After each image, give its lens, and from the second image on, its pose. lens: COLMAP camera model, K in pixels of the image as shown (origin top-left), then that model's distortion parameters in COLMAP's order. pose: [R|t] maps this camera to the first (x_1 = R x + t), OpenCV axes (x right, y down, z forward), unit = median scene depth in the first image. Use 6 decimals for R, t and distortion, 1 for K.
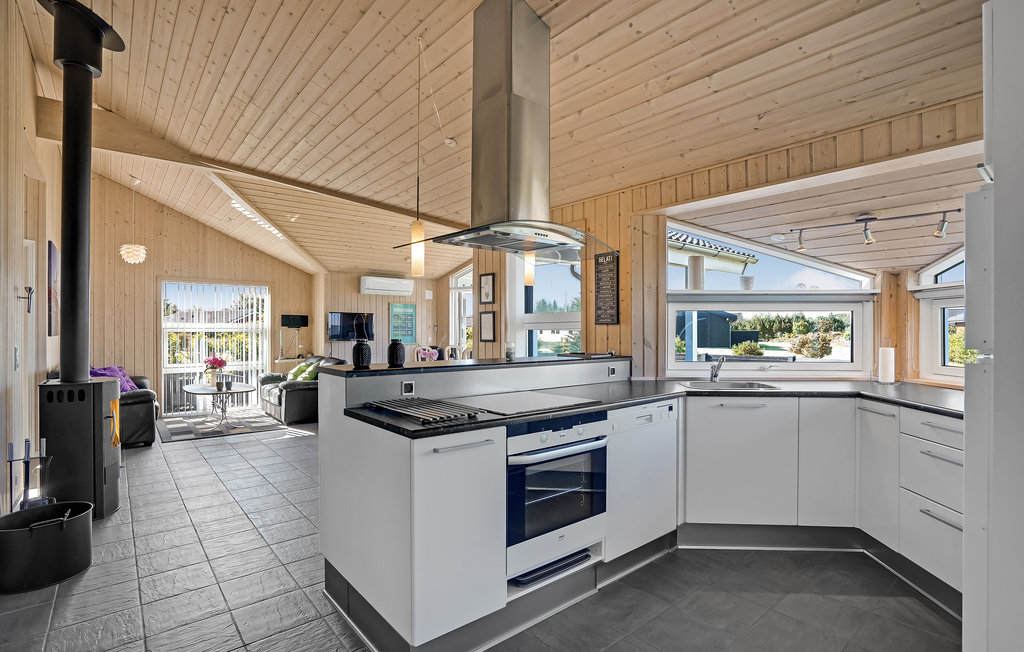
lens RADIAL K [[496.0, 0, 510.3], [0, 496.0, 332.1], [0, 0, 1]] dist [-0.031047, 0.001869]
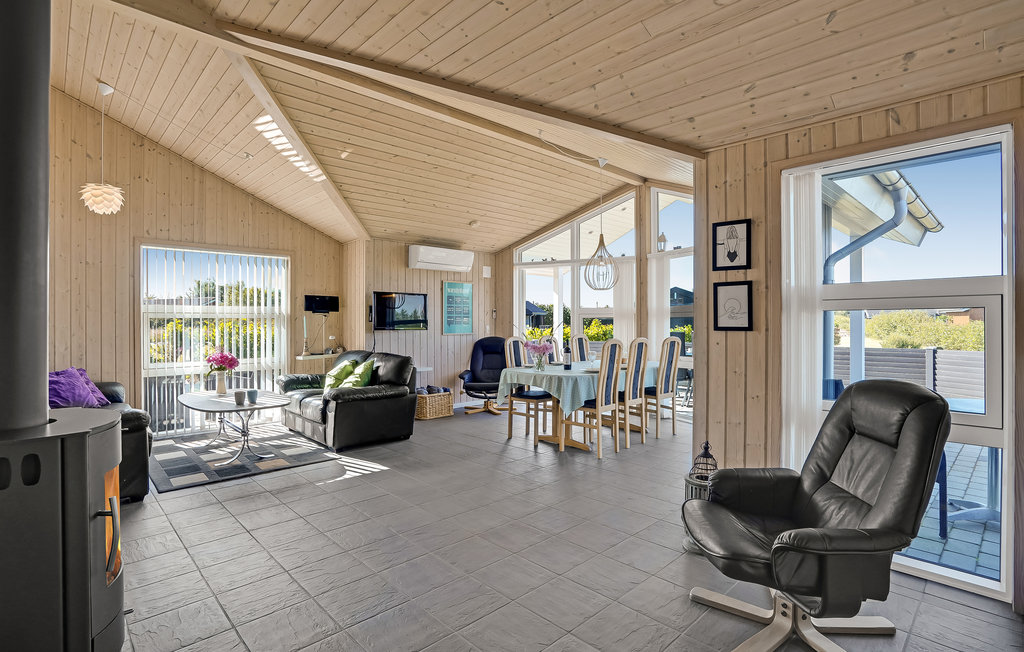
lens RADIAL K [[496.0, 0, 506.6], [0, 496.0, 323.8], [0, 0, 1]] dist [-0.031047, 0.001869]
pose [[0.997465, 0.000776, 0.071149, -0.242820], [-0.001020, 0.999994, 0.003390, 0.005653], [-0.071146, -0.003454, 0.997460, 0.268411]]
